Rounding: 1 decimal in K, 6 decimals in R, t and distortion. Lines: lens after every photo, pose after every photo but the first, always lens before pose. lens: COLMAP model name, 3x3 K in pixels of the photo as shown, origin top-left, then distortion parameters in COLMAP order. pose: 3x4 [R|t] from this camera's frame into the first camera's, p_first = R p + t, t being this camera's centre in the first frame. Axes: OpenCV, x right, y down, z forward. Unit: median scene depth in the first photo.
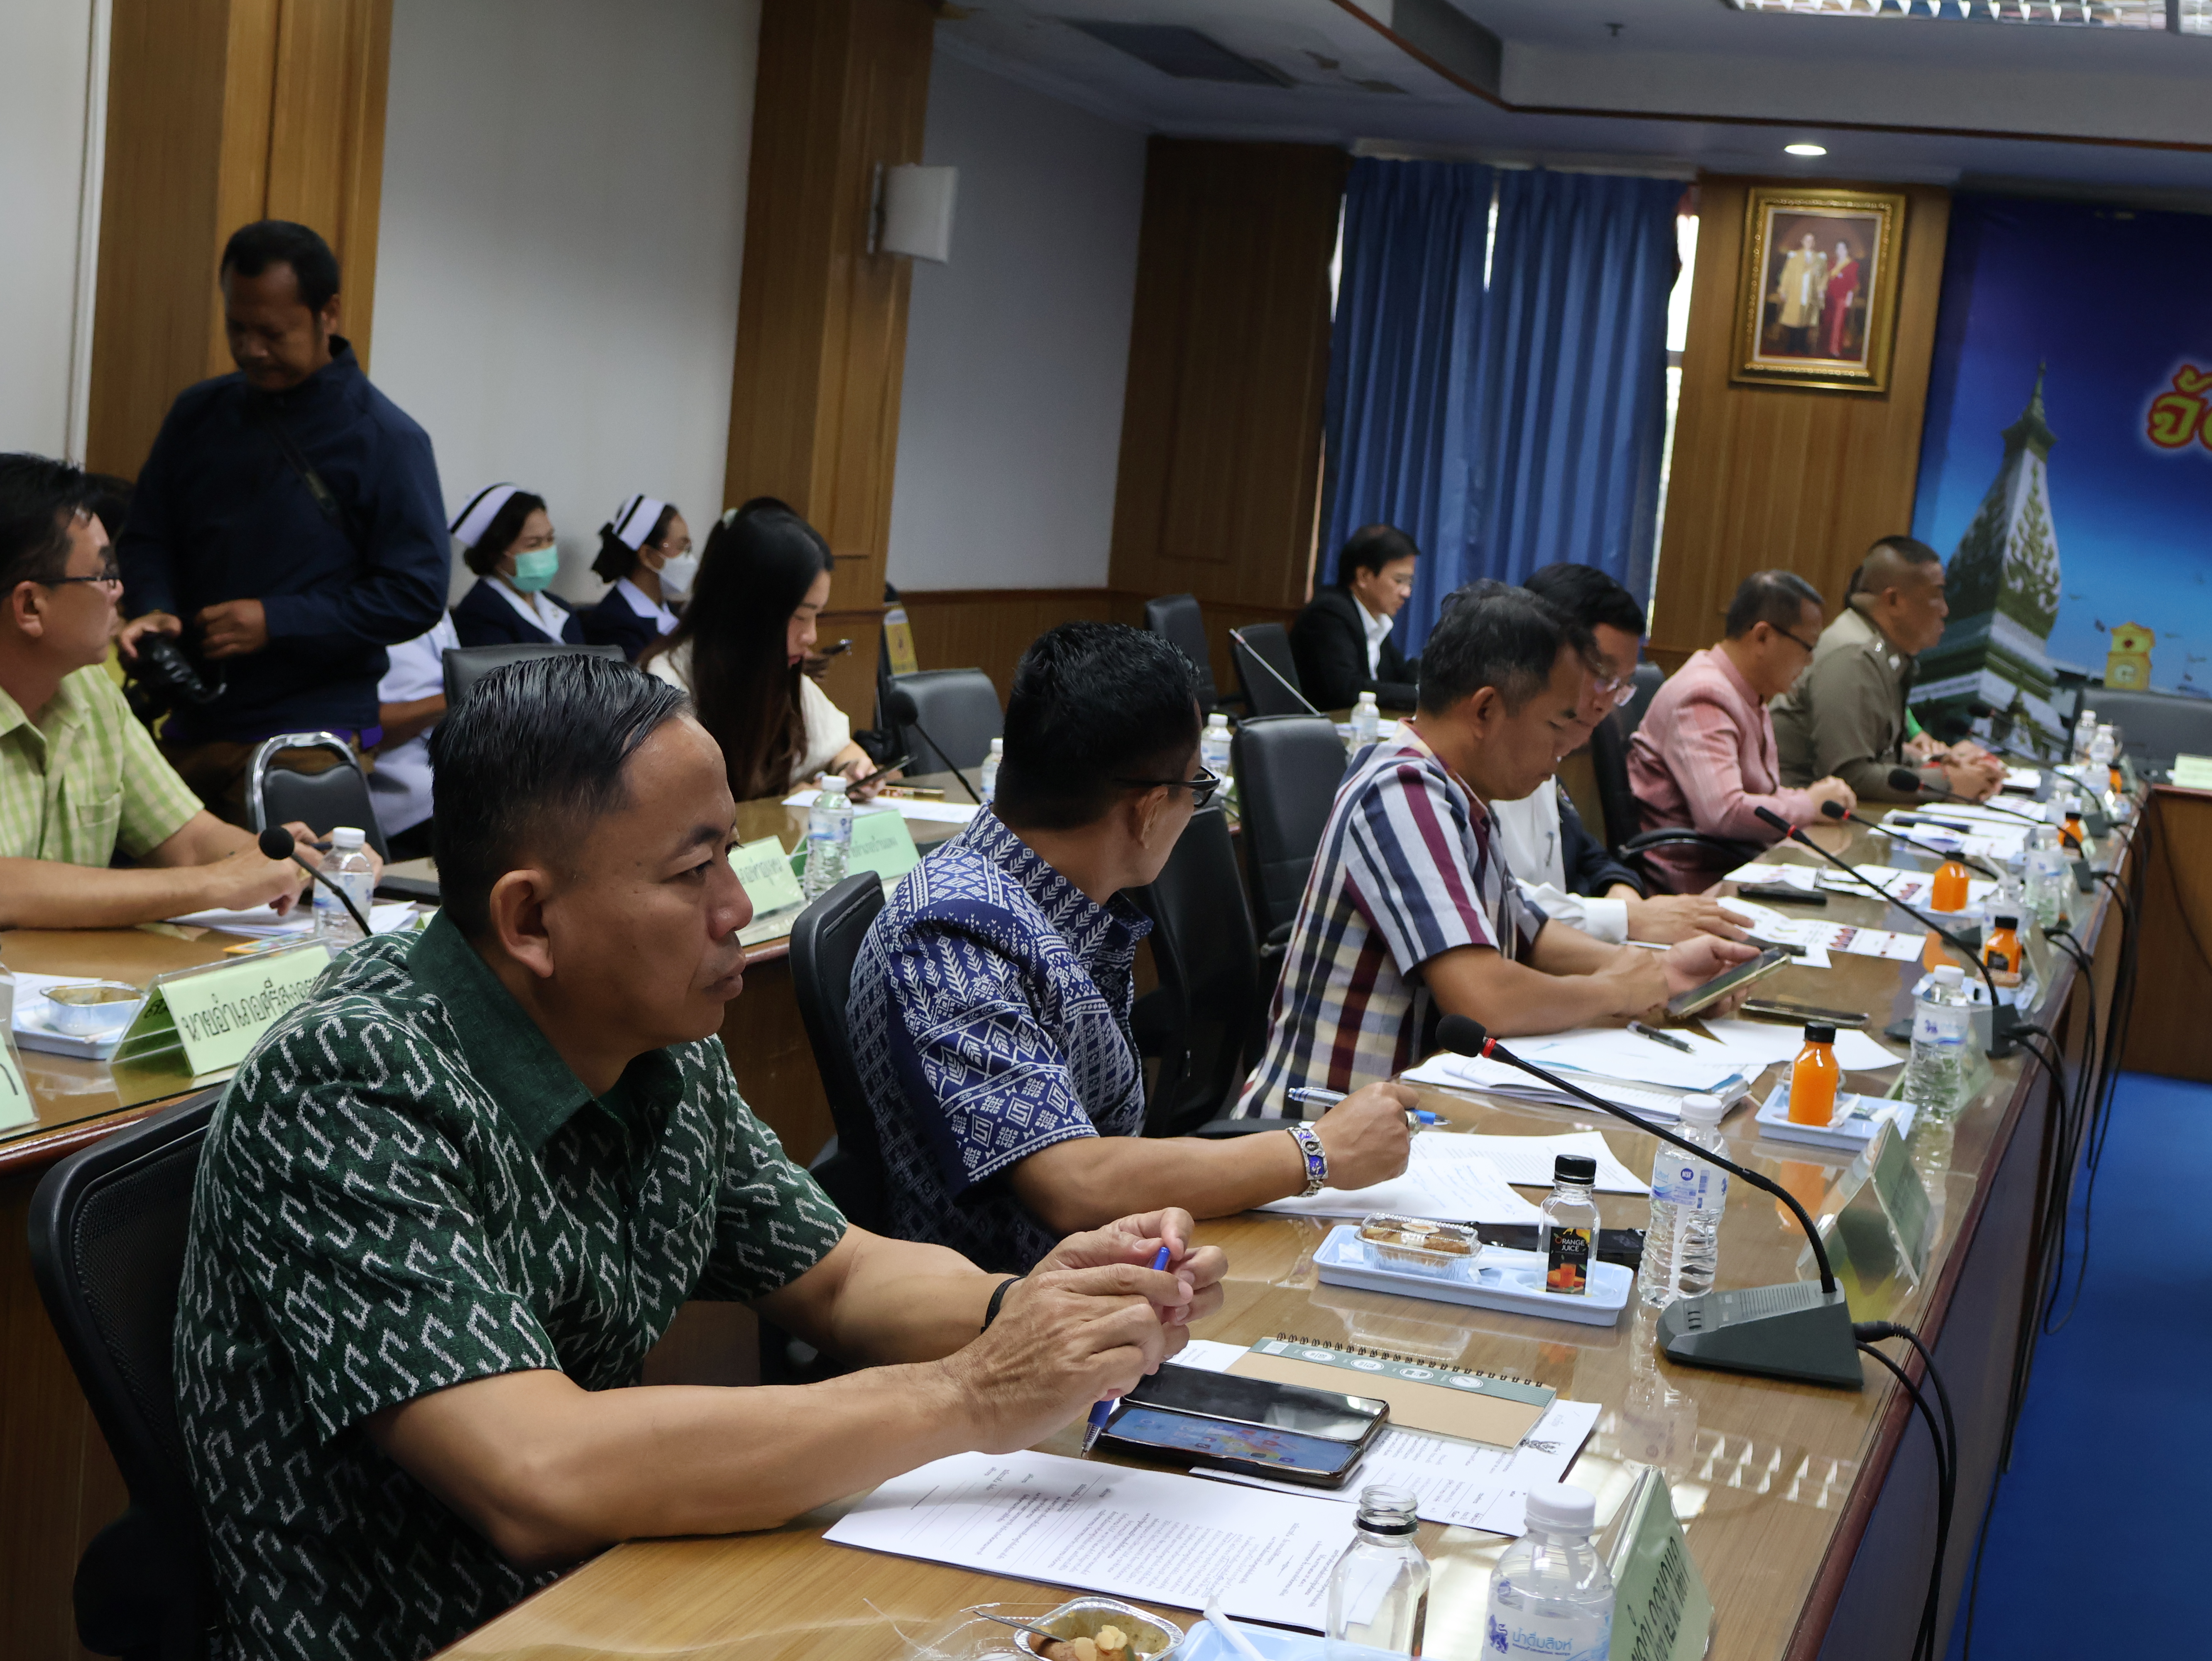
lens RADIAL K [[3351.3, 0, 1106.0], [0, 3351.3, 830.5], [0, 0, 1]] dist [0.029277, -0.099700]
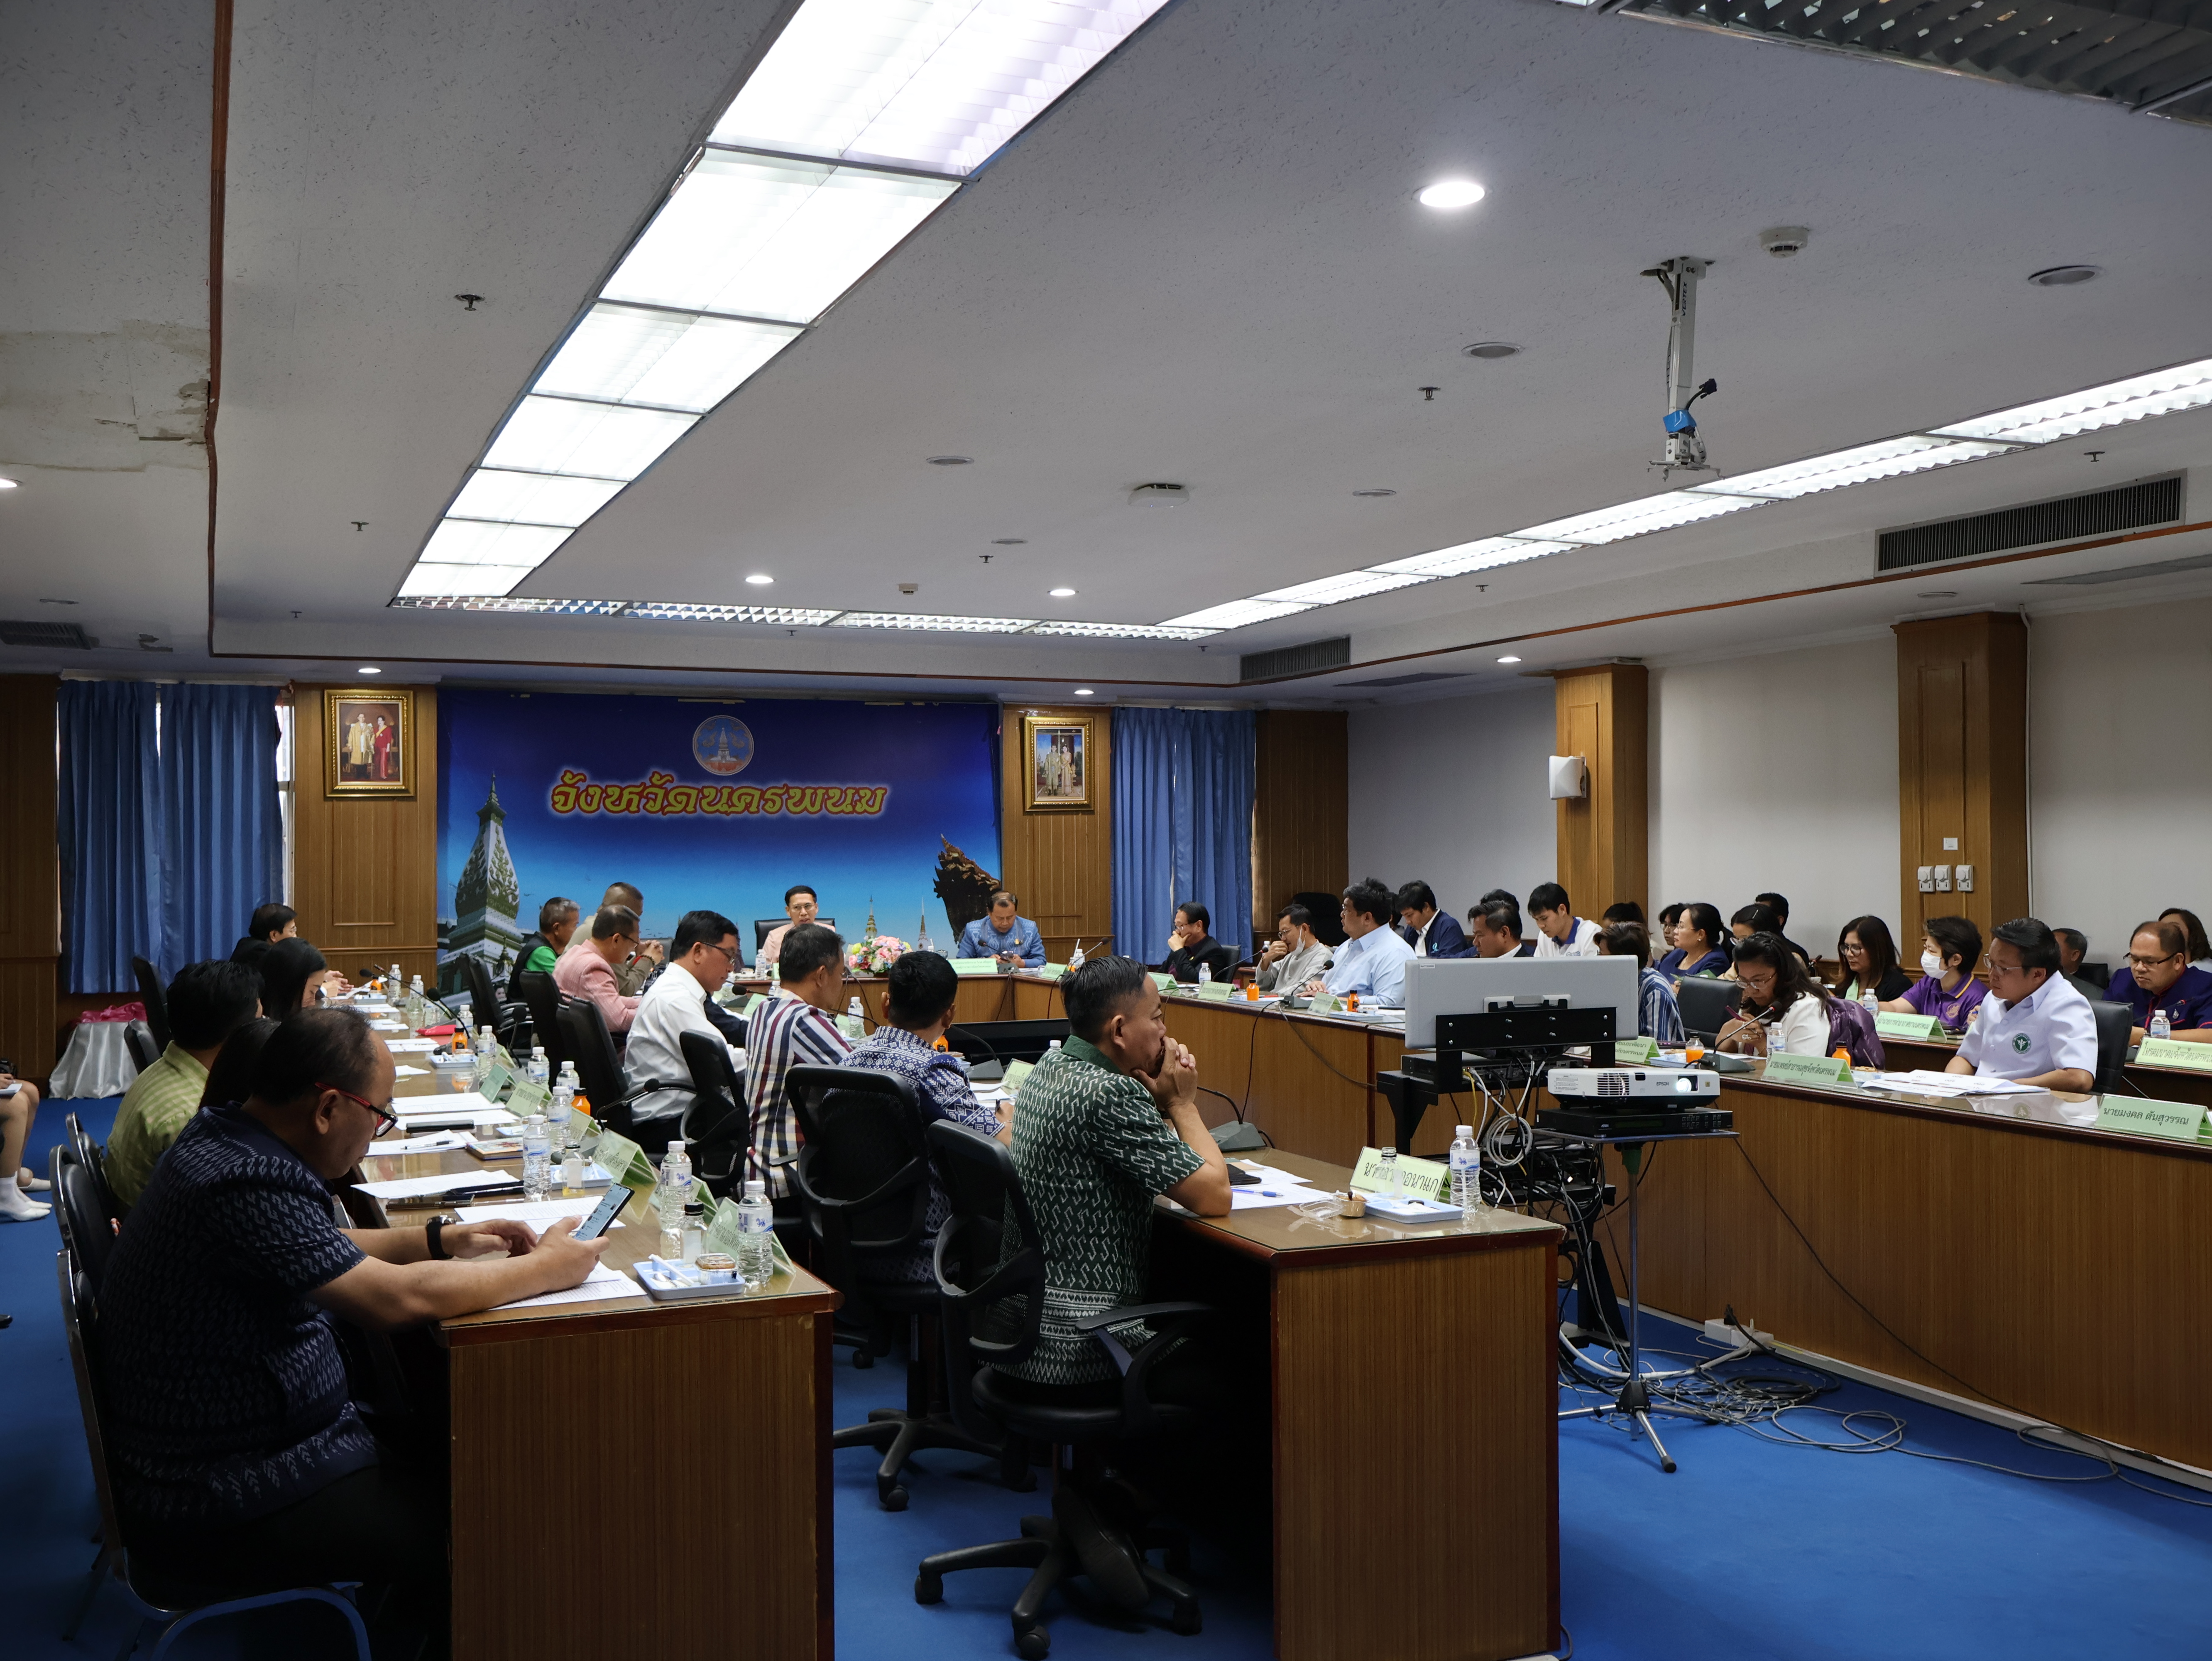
lens RADIAL K [[2078.1, 0, 1090.4], [0, 2078.1, 833.8], [0, 0, 1]] dist [-0.013019, 0.008200]
pose [[0.747027, -0.092728, 0.658295, -0.461029], [0.149214, 0.988346, -0.030107, -0.039557], [-0.647832, 0.120718, 0.752158, -0.176972]]
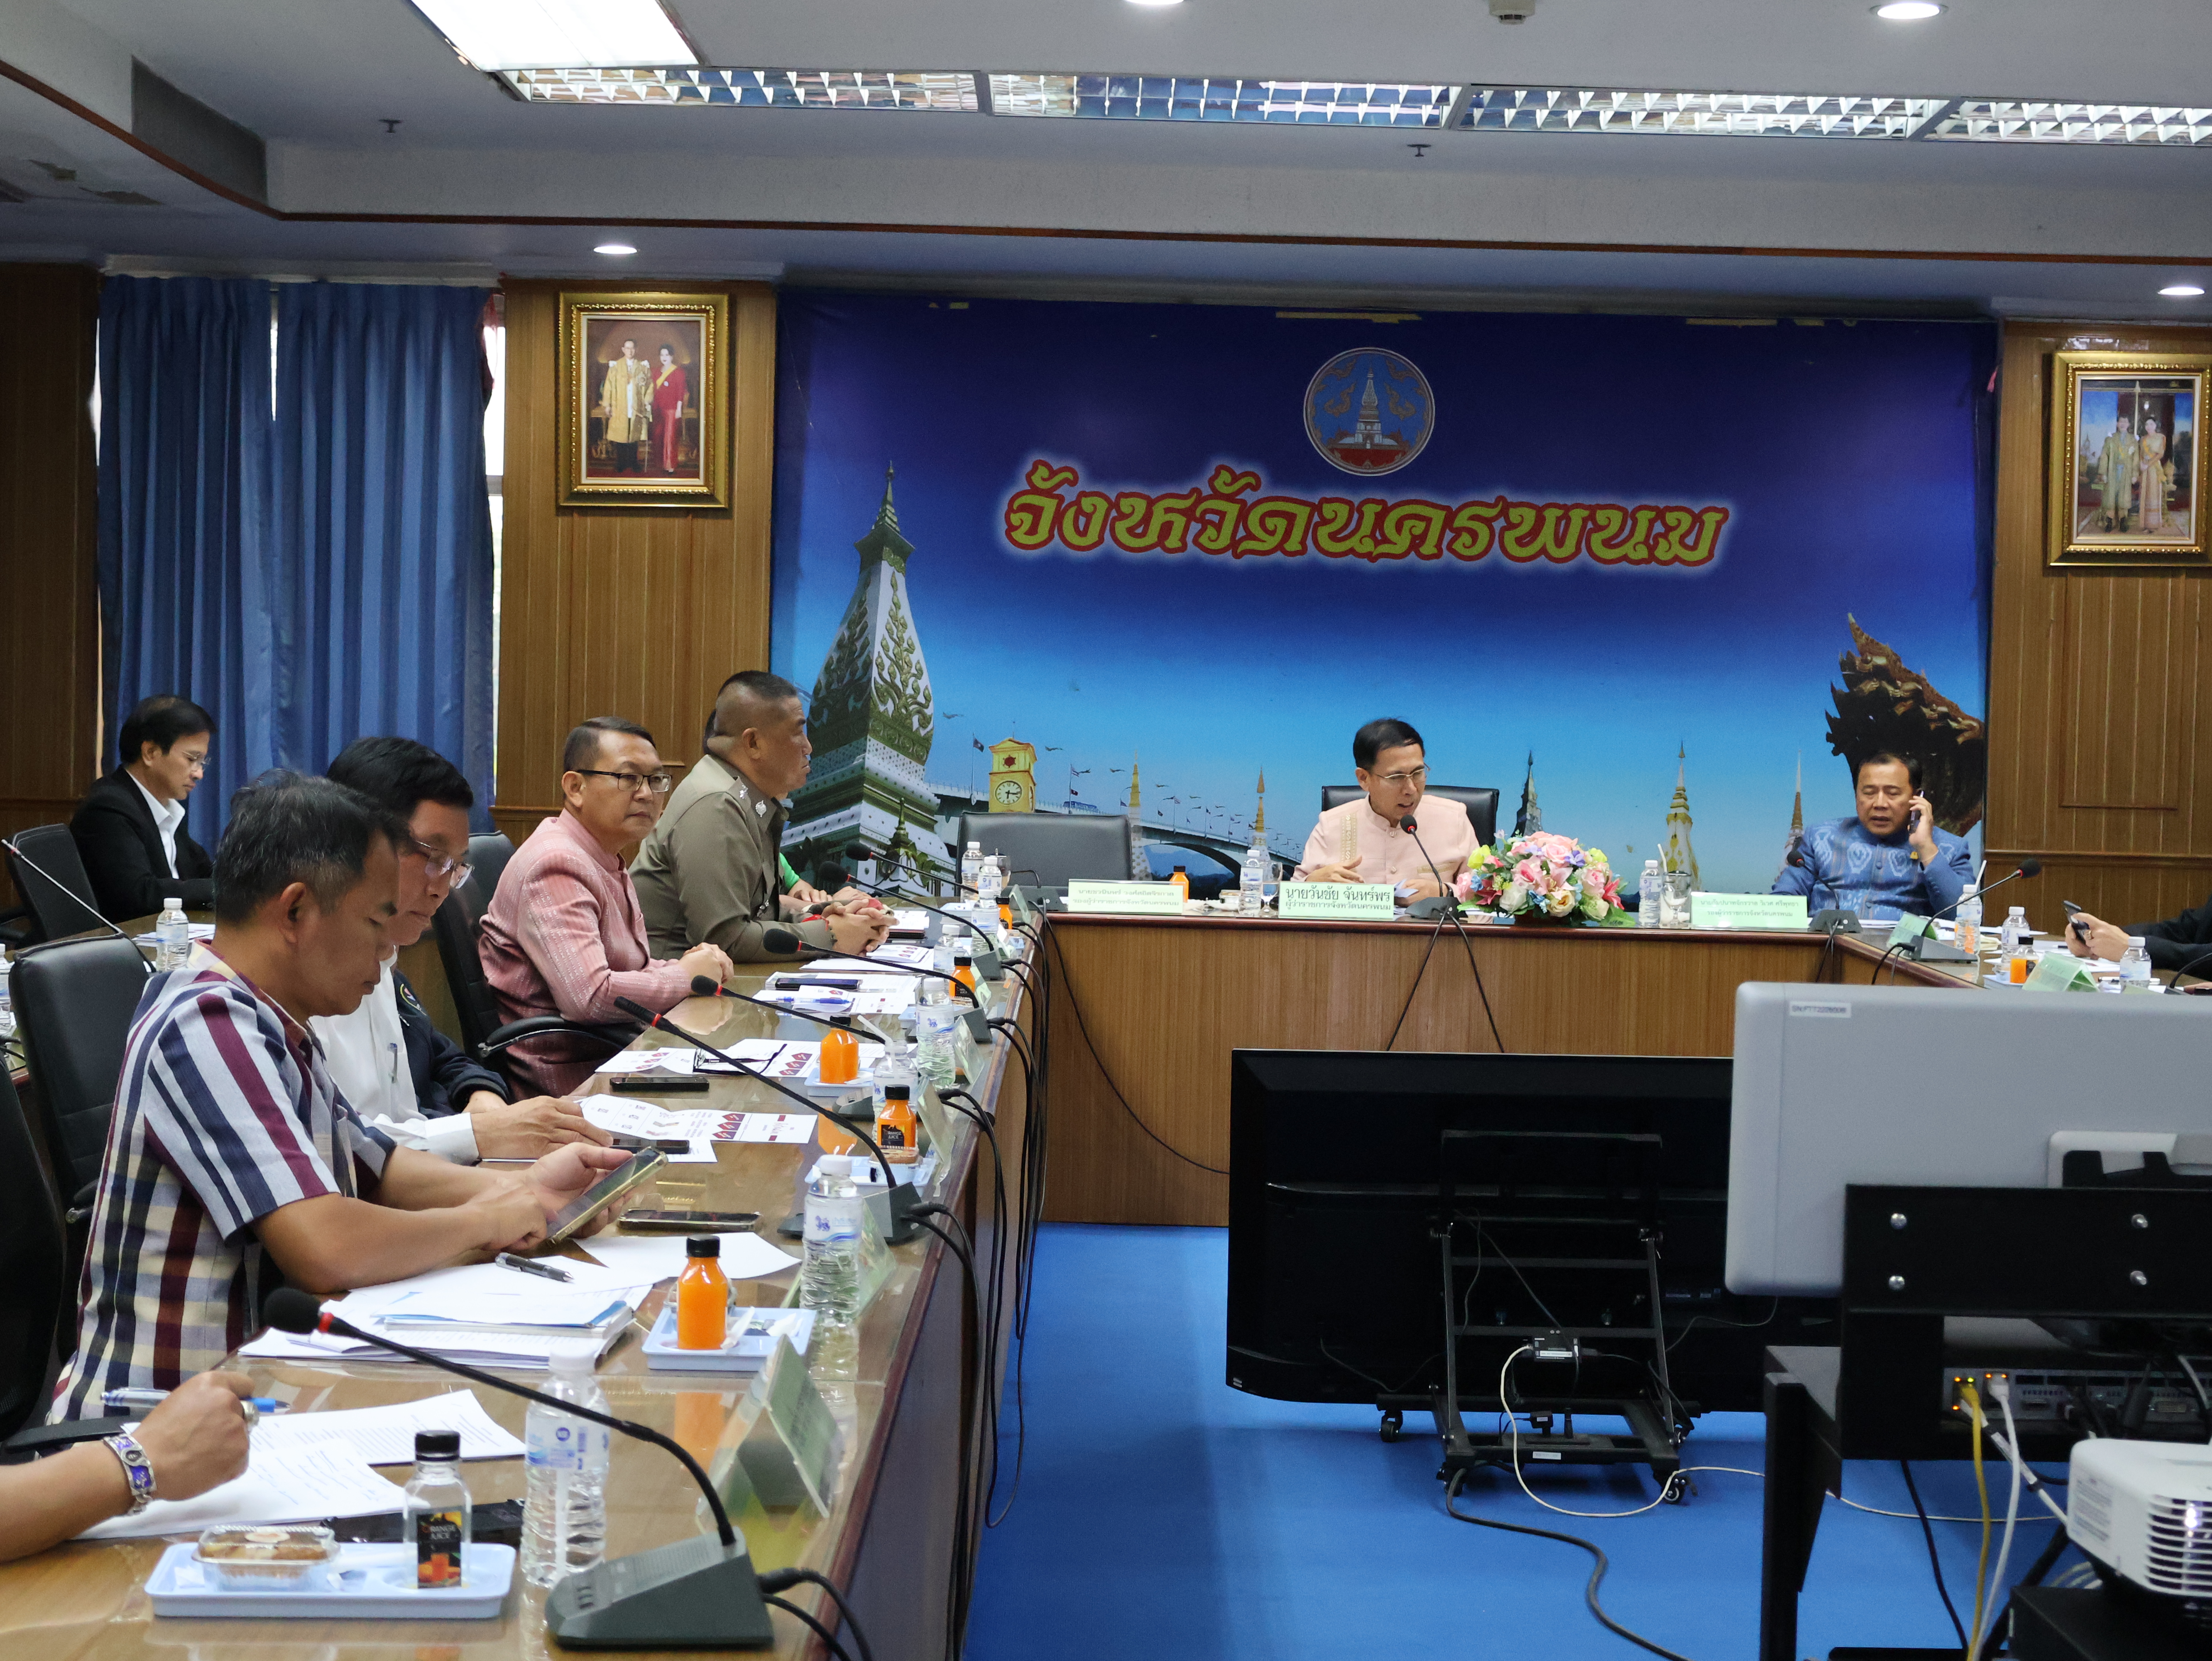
lens RADIAL K [[3790.4, 0, 1088.3], [0, 3790.4, 834.7], [0, 0, 1]] dist [0.005671, -0.027370]
pose [[0.947920, -0.087055, 0.306380, 0.003893], [0.100743, 0.994486, -0.029117, -0.005276], [-0.302156, 0.058467, 0.951464, -0.006562]]
